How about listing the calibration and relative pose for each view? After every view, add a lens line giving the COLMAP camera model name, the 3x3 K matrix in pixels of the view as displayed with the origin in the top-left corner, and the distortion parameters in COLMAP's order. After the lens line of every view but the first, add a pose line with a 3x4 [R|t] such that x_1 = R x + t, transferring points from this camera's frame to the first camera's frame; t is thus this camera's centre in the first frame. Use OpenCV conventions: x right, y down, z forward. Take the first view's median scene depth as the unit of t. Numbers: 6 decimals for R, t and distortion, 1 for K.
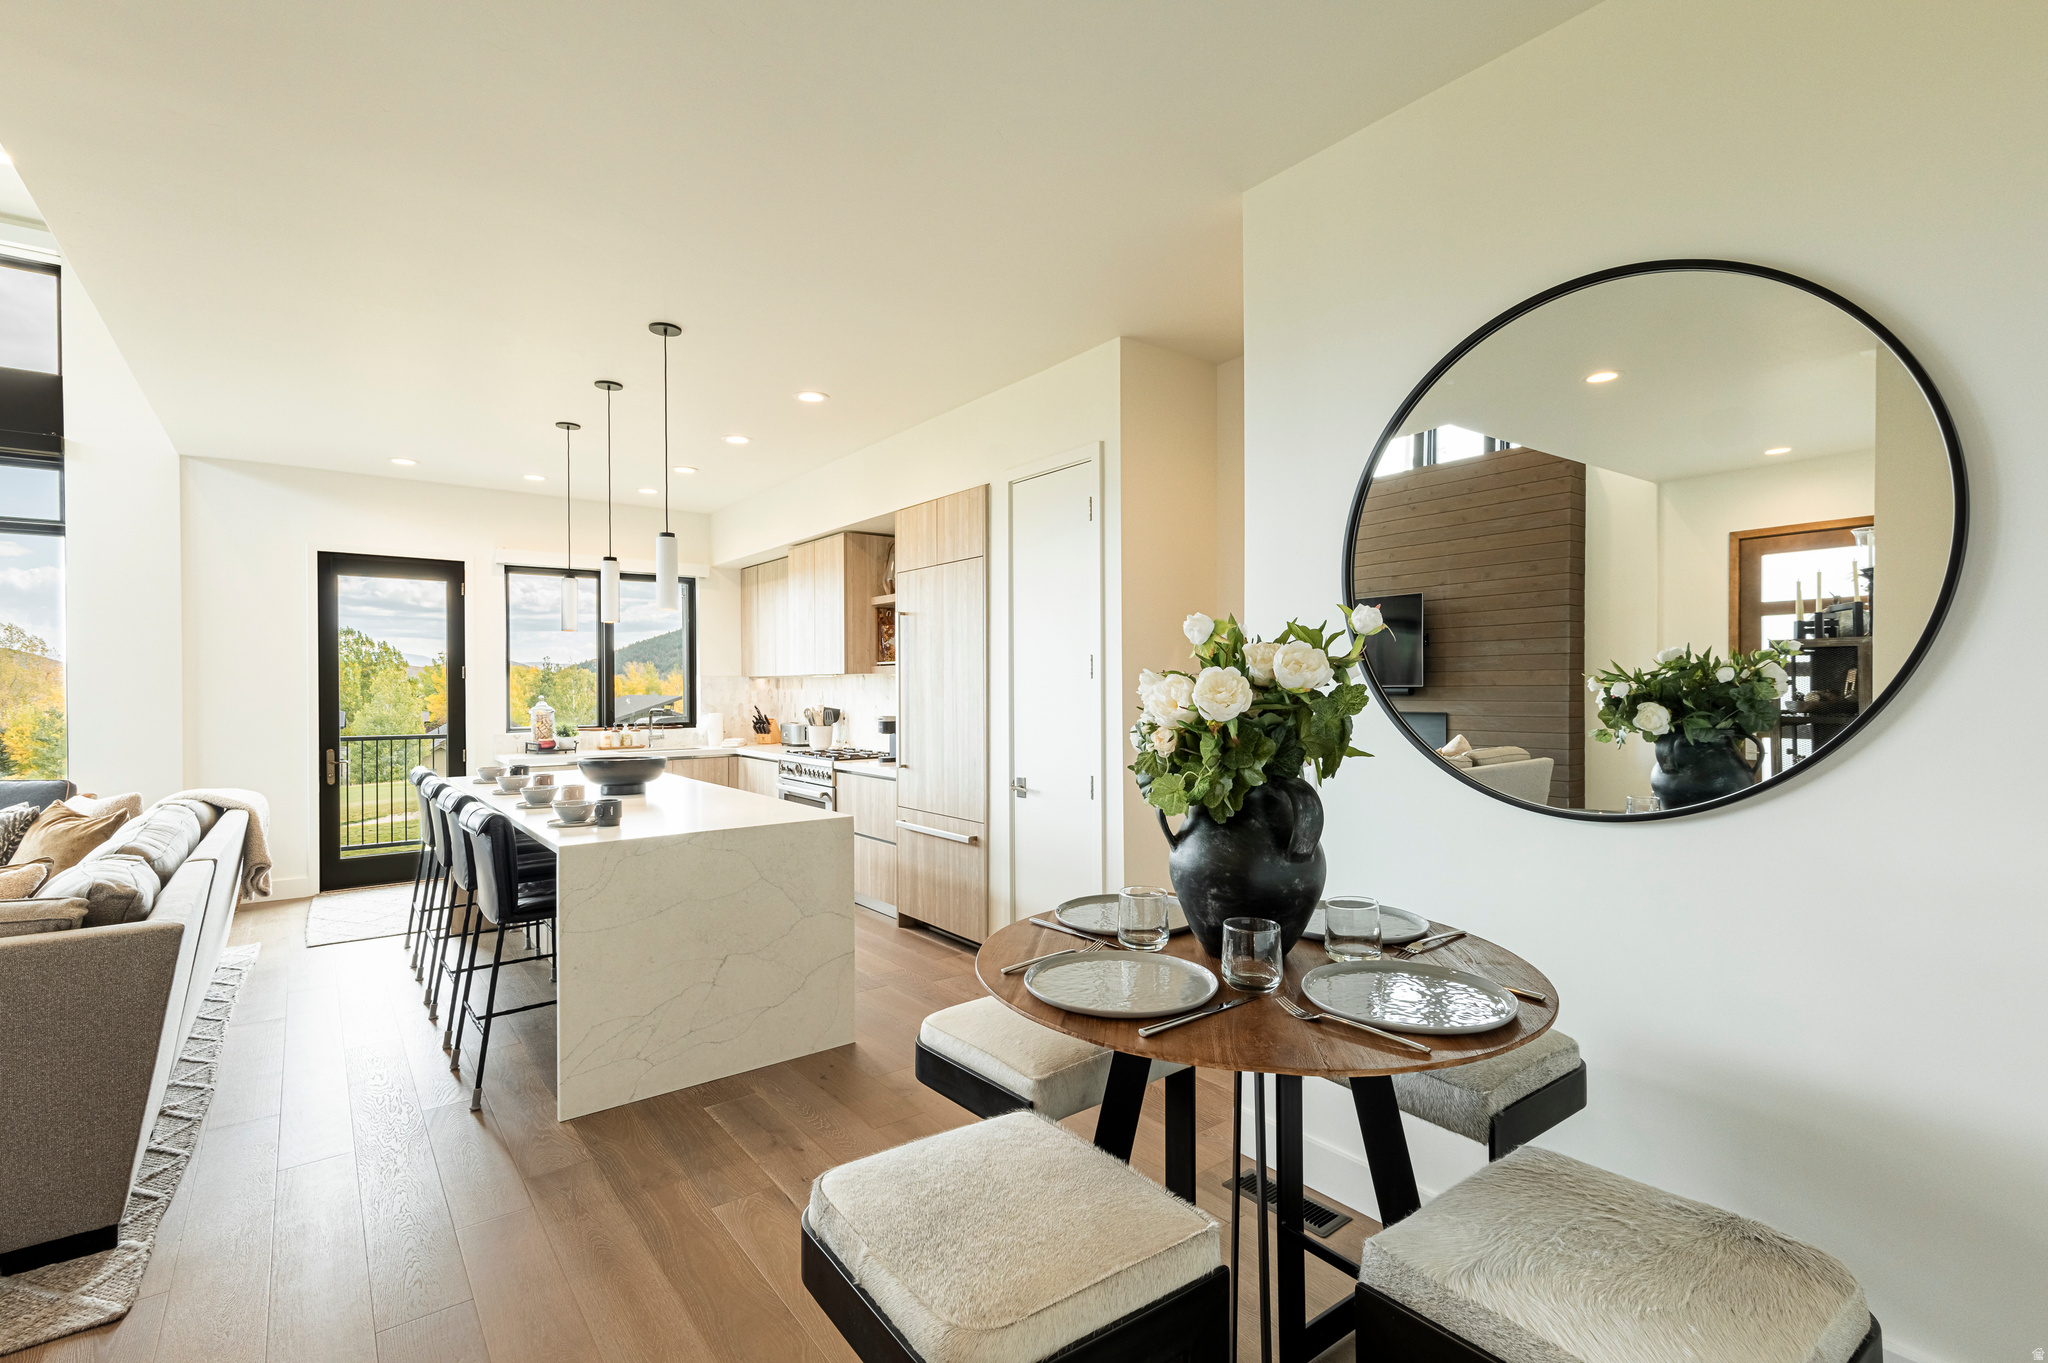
lens RADIAL K [[940.6, 0, 1033.1], [0, 940.6, 689.5], [0, 0, 1]] dist [0.014231, -0.000220]
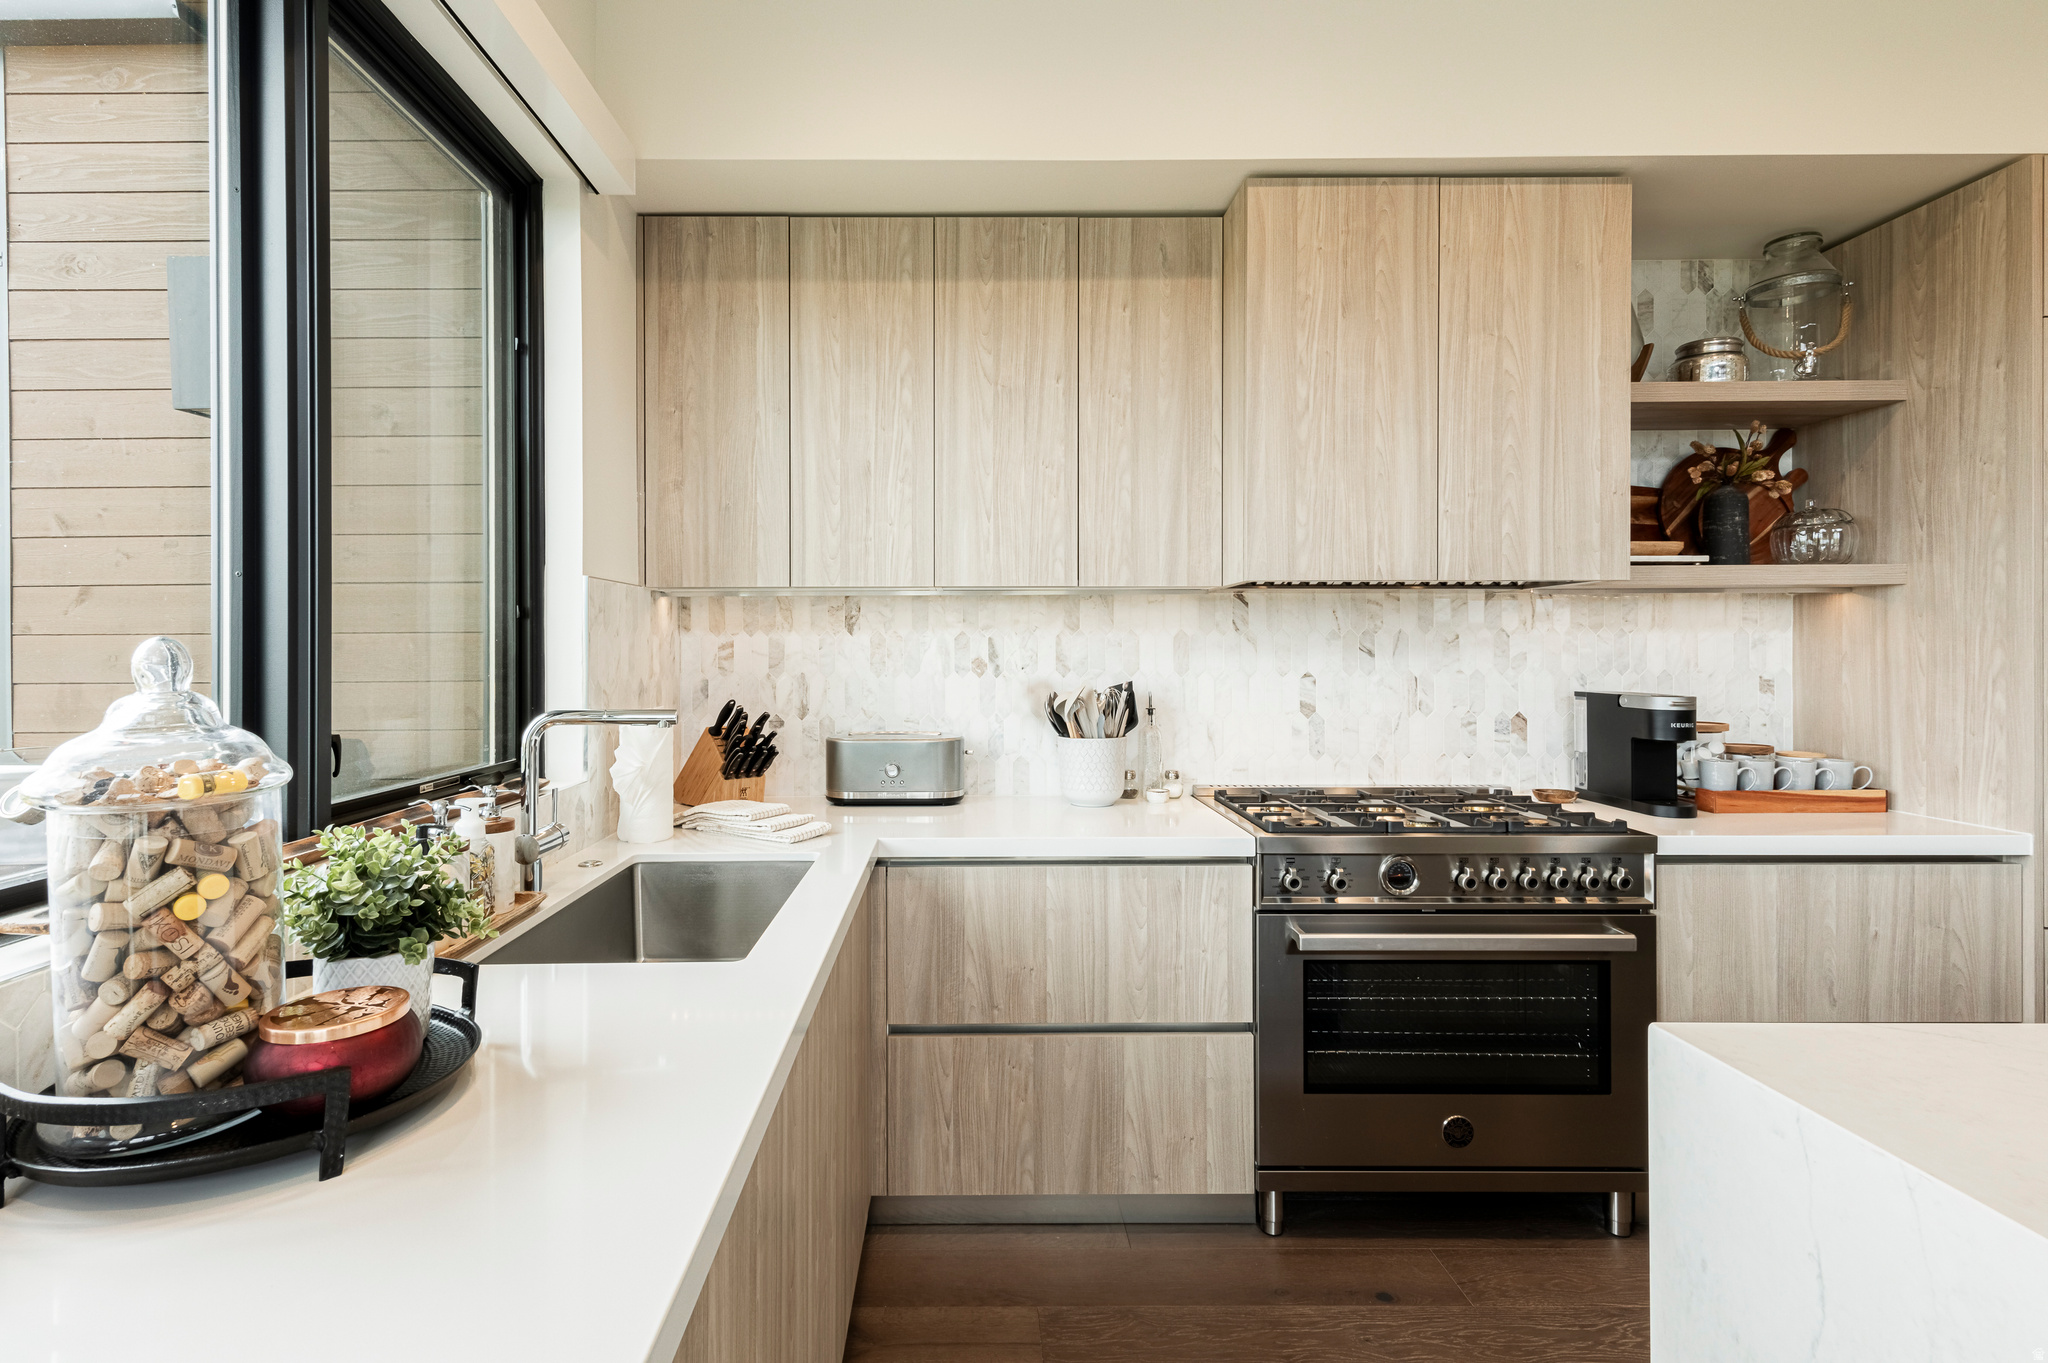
lens RADIAL K [[955.9, 0, 969.2], [0, 955.9, 647.3], [0, 0, 1]] dist [0.012598, -0.000463]
pose [[0.609071, 0.005119, 0.793099, -0.869453], [0.003286, 0.999954, -0.008978, 0.014398], [-0.793109, 0.008074, 0.609026, 1.331335]]
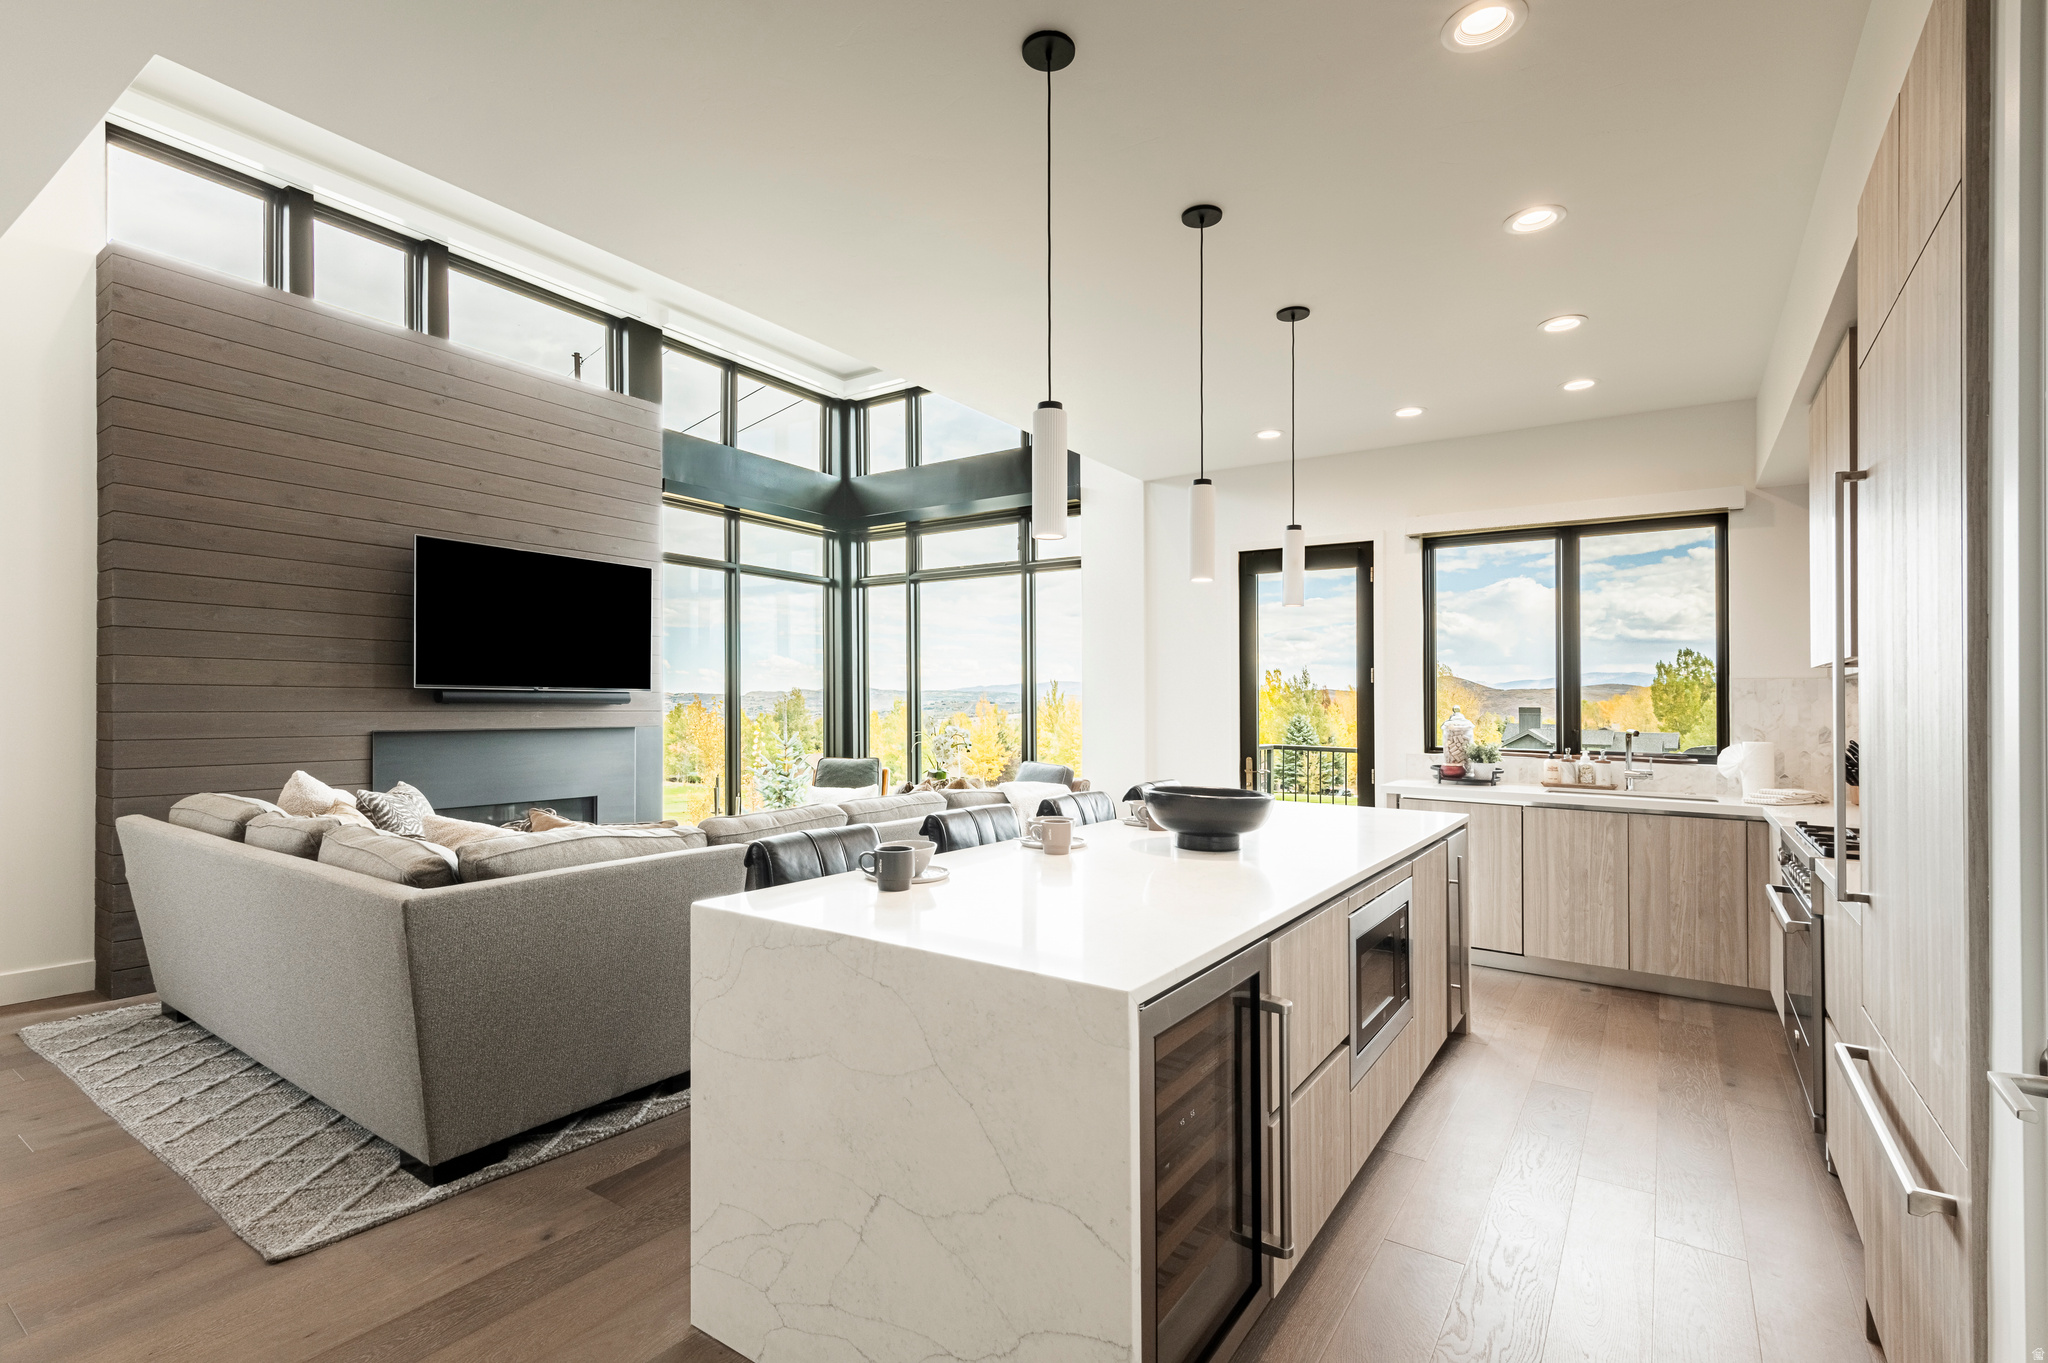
lens RADIAL K [[942.8, 0, 1001.3], [0, 942.8, 697.7], [0, 0, 1]] dist [0.012568, -0.000355]
pose [[0.297893, 0.003572, -0.954593, 0.132156], [-0.018059, 0.999835, -0.001895, 0.013156], [0.954428, 0.017804, 0.297909, 0.684861]]
